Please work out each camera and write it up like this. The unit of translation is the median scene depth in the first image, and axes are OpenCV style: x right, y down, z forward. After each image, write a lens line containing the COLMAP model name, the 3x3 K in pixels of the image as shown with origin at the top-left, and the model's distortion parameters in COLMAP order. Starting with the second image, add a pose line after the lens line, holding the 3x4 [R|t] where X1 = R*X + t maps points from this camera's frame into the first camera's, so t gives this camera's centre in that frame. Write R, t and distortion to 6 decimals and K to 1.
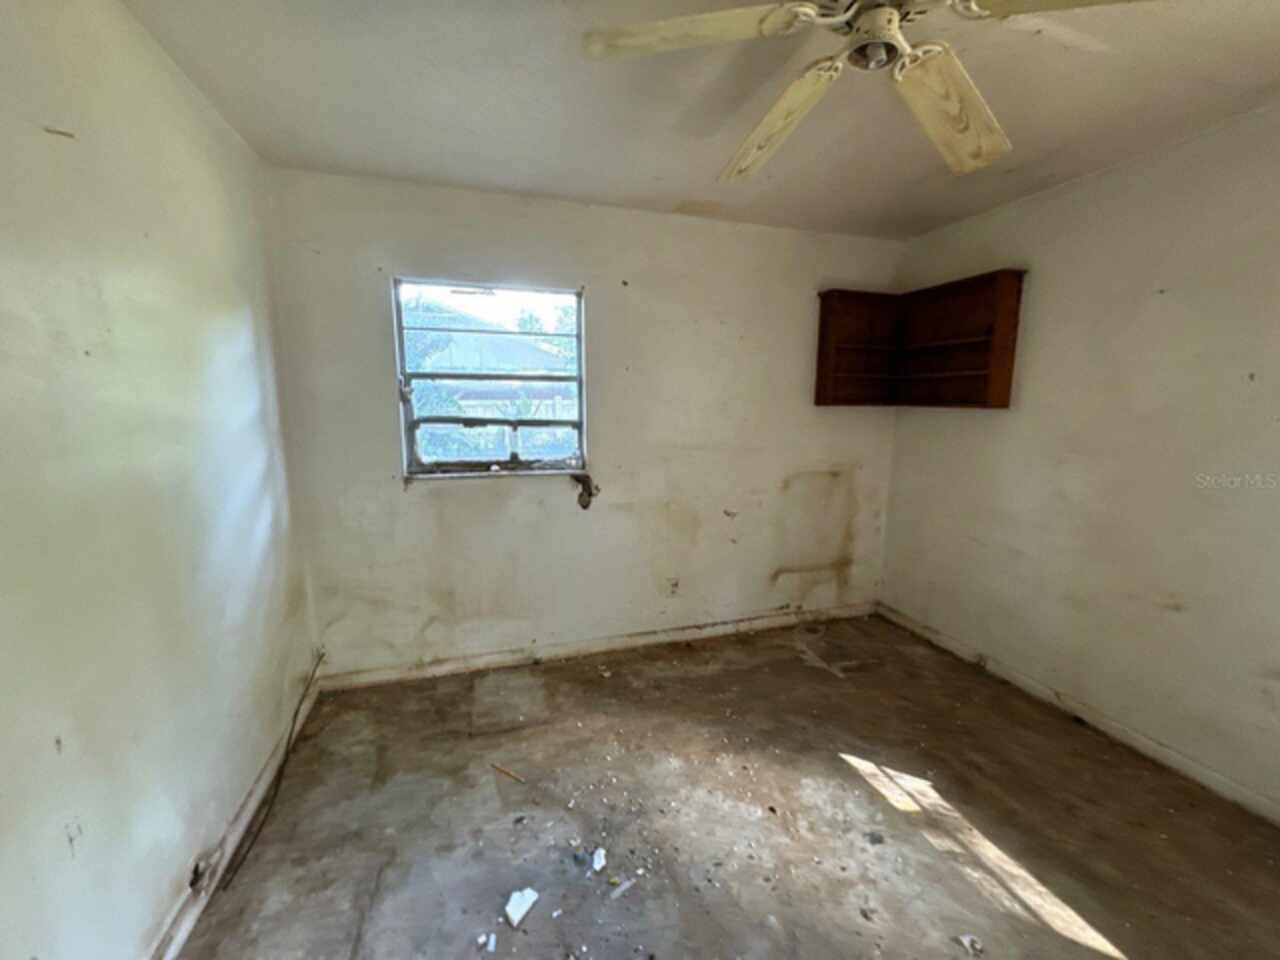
lens RADIAL K [[508.3, 0, 640.2], [0, 508.3, 478.5], [0, 0, 1]] dist [-0.002785, 0.000564]
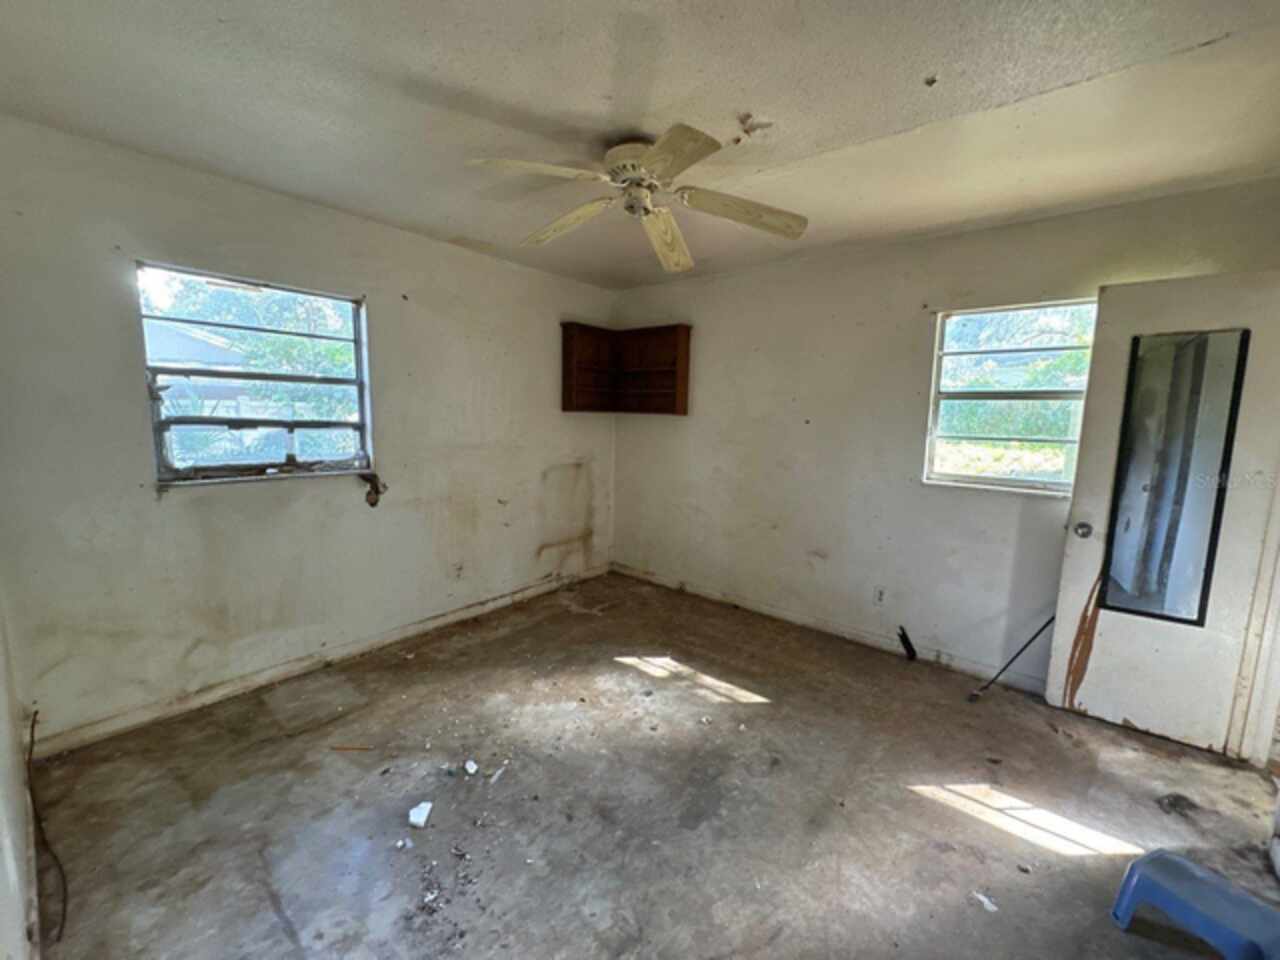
lens RADIAL K [[508.3, 0, 639.1], [0, 508.3, 478.6], [0, 0, 1]] dist [-0.002785, 0.000564]
pose [[0.836878, -0.056730, 0.544441, -0.240537], [0.063060, 0.997985, 0.007057, 0.032586], [-0.543745, 0.028427, 0.838769, -0.196204]]
